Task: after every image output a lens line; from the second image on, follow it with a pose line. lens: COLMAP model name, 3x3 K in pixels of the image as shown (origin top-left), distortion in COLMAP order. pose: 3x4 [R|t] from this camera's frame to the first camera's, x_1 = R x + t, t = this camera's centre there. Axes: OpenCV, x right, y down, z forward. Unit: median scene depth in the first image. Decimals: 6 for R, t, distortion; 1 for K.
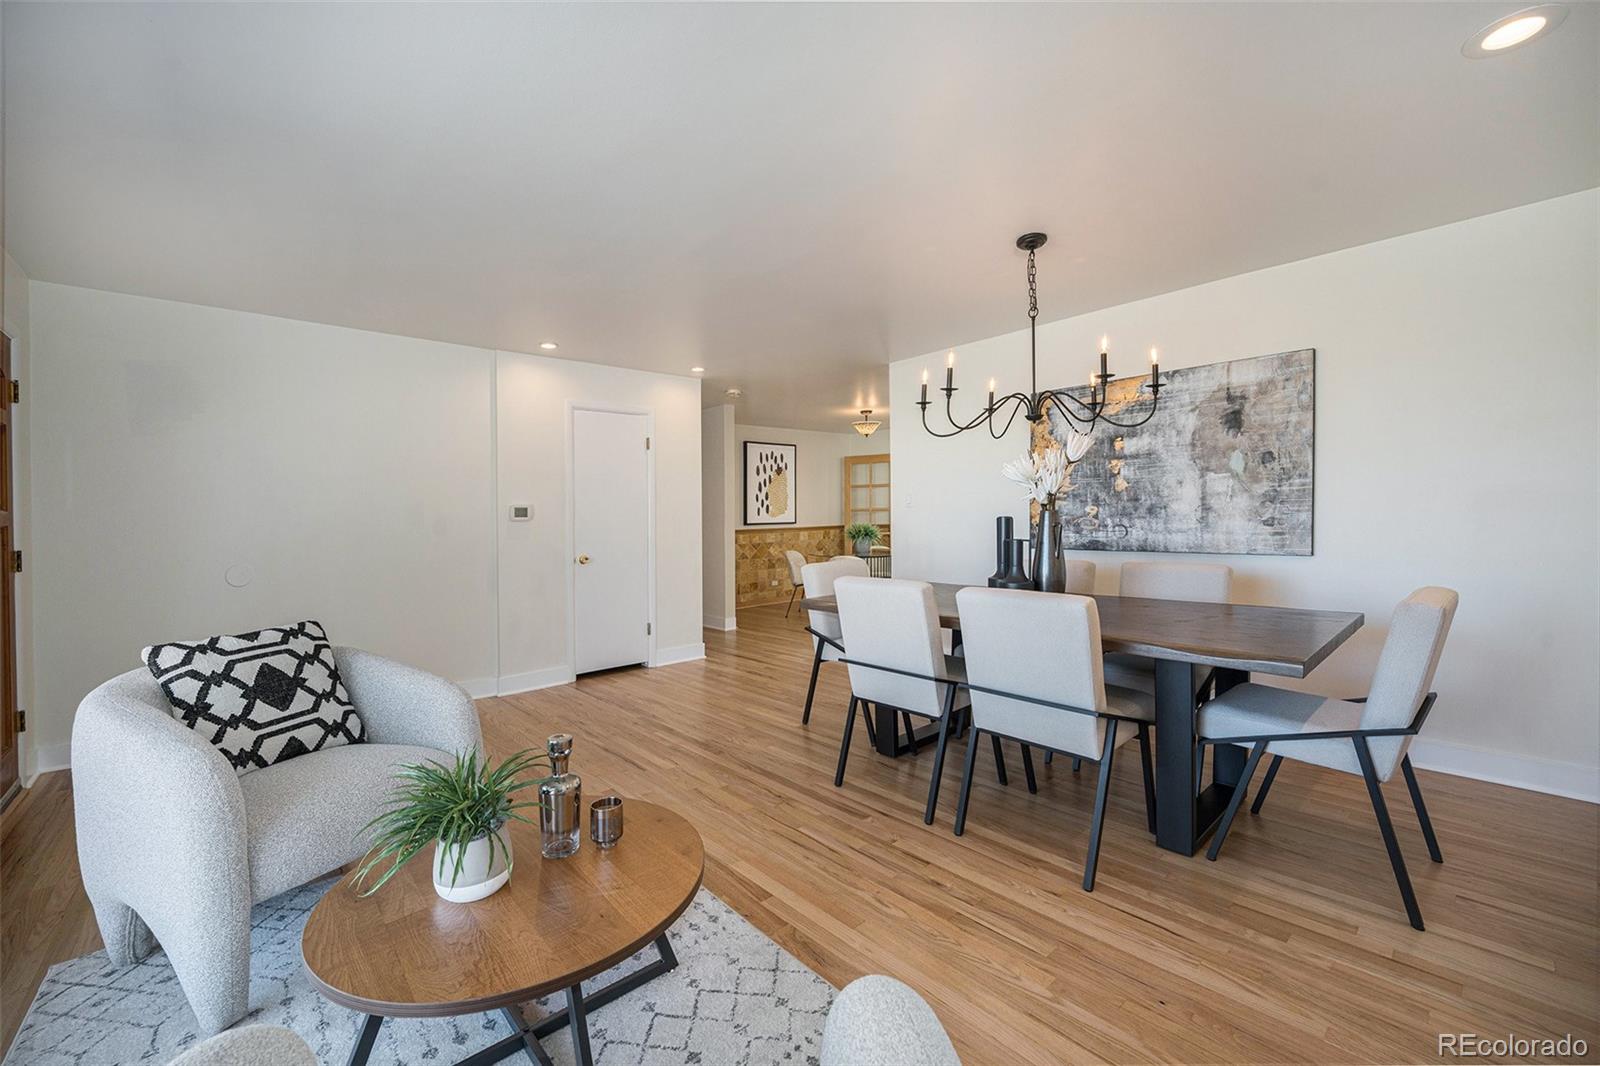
lens RADIAL K [[661.2, 0, 810.2], [0, 661.2, 524.5], [0, 0, 1]] dist [-0.003008, 0.000130]
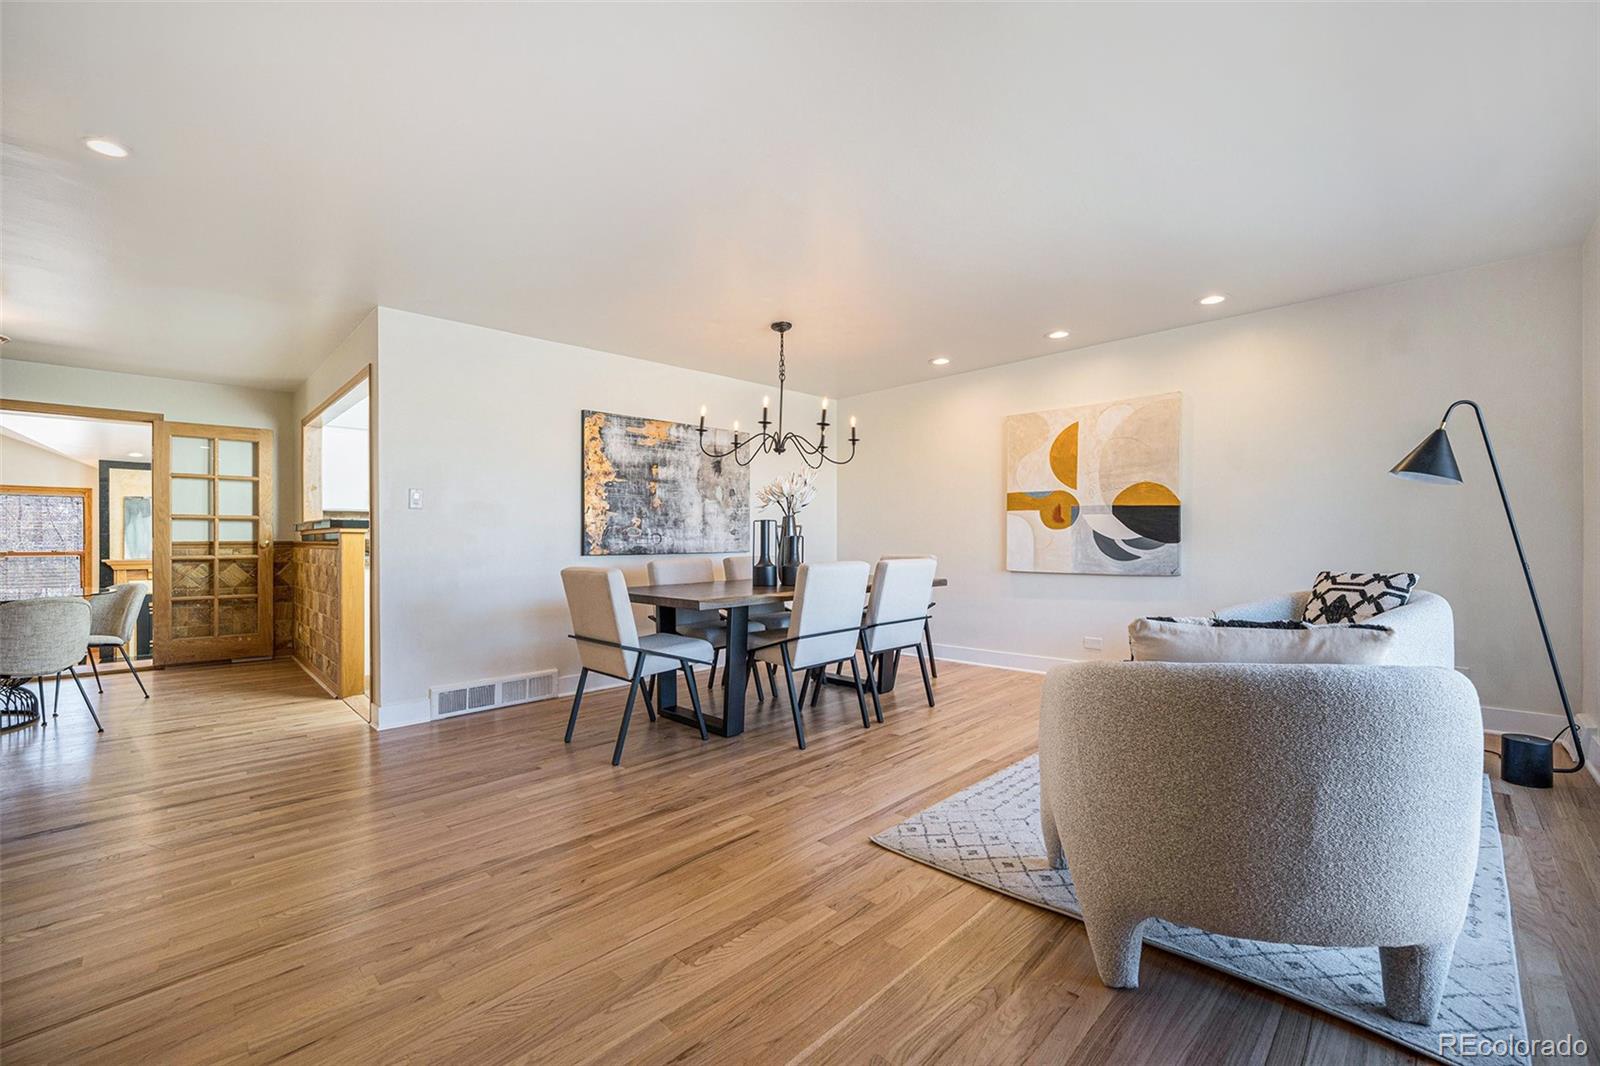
lens RADIAL K [[661.2, 0, 807.6], [0, 661.2, 541.3], [0, 0, 1]] dist [-0.003008, 0.000130]
pose [[-0.067482, 0.018317, 0.997552, -0.840962], [0.022817, 0.999598, -0.016811, 0.044325], [-0.997460, 0.021627, -0.067873, 0.814016]]
